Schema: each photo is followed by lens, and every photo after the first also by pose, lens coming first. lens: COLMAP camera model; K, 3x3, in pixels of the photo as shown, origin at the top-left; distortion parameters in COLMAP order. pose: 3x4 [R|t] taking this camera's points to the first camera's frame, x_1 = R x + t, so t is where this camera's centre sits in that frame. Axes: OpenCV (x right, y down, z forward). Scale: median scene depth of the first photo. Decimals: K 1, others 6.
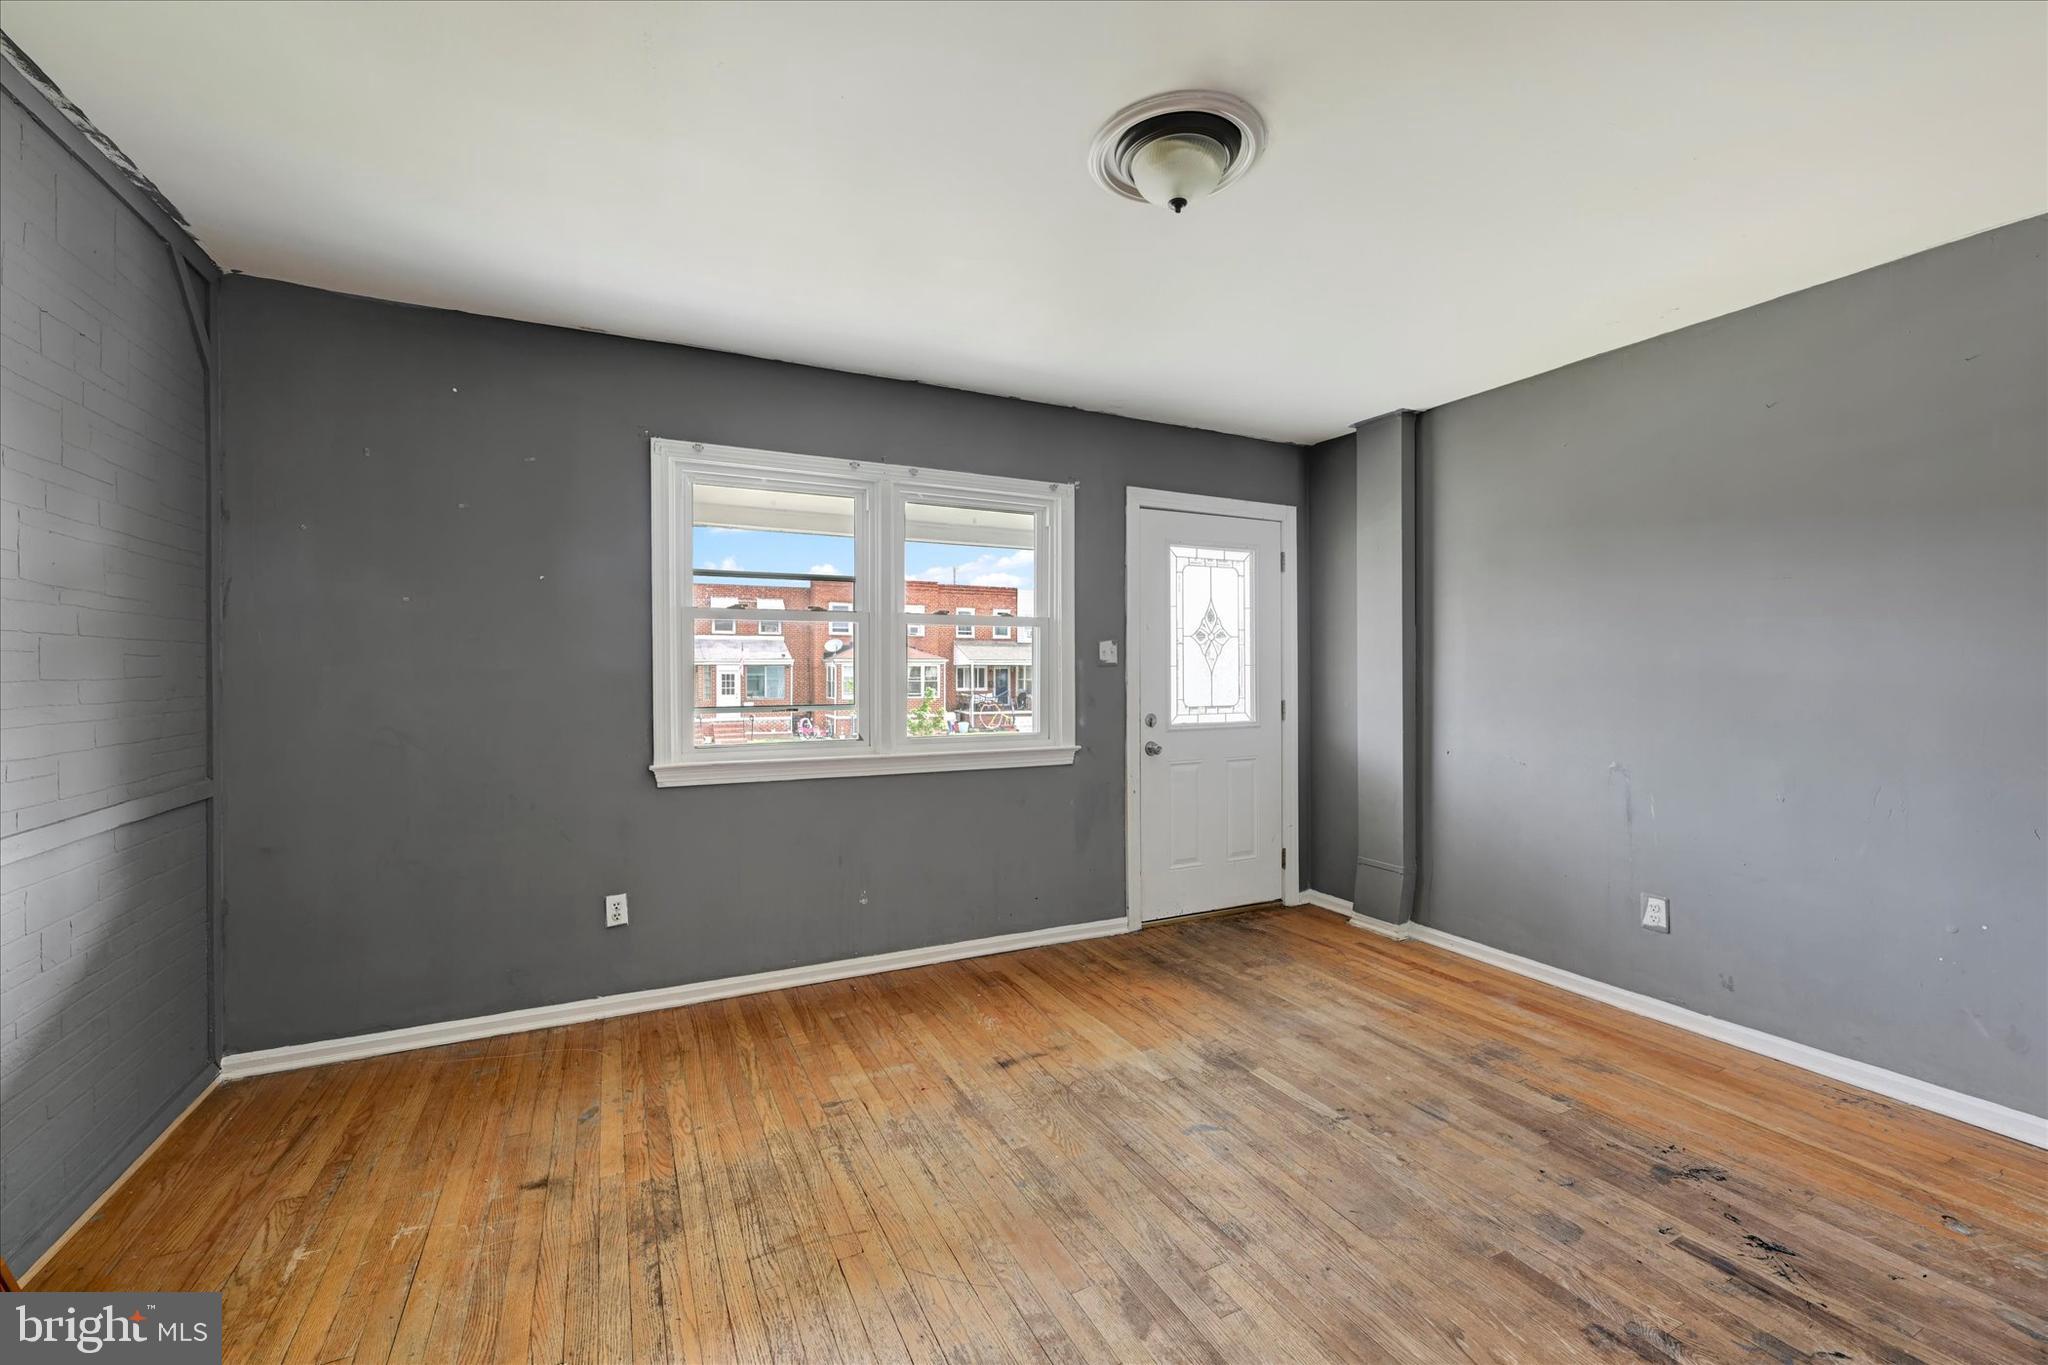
lens RADIAL K [[841.2, 0, 1021.4], [0, 841.2, 675.6], [0, 0, 1]] dist [0.000907, -0.000024]
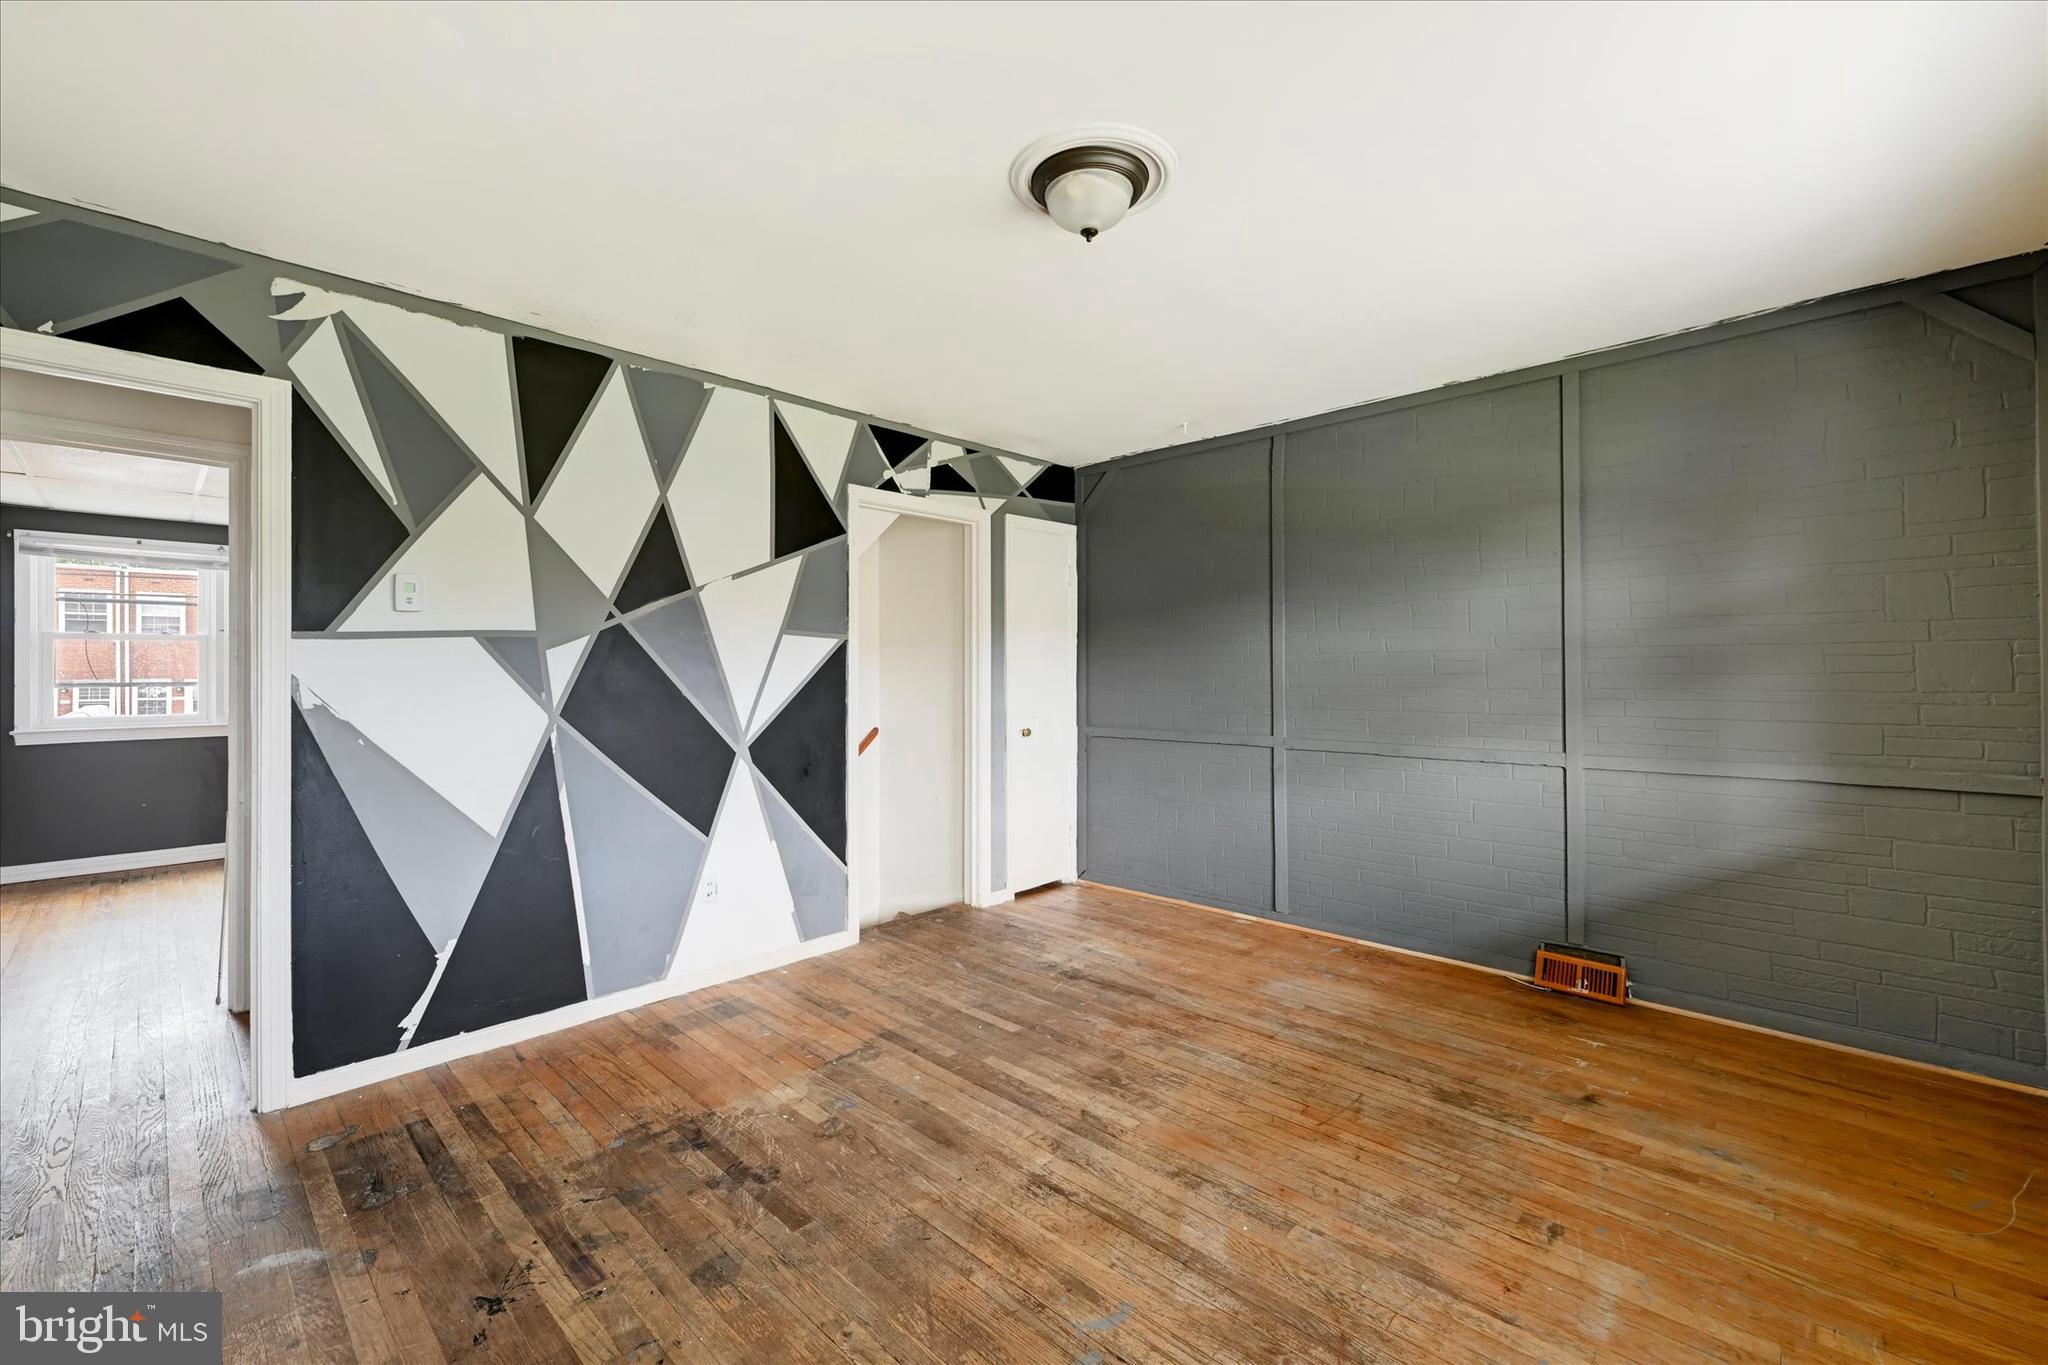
lens RADIAL K [[841.2, 0, 1021.4], [0, 841.2, 675.6], [0, 0, 1]] dist [0.000907, -0.000024]
pose [[-0.940816, 0.005636, -0.338870, 0.631029], [0.001412, 0.999918, 0.012710, -0.014107], [0.338914, 0.011479, -0.940747, 1.979728]]
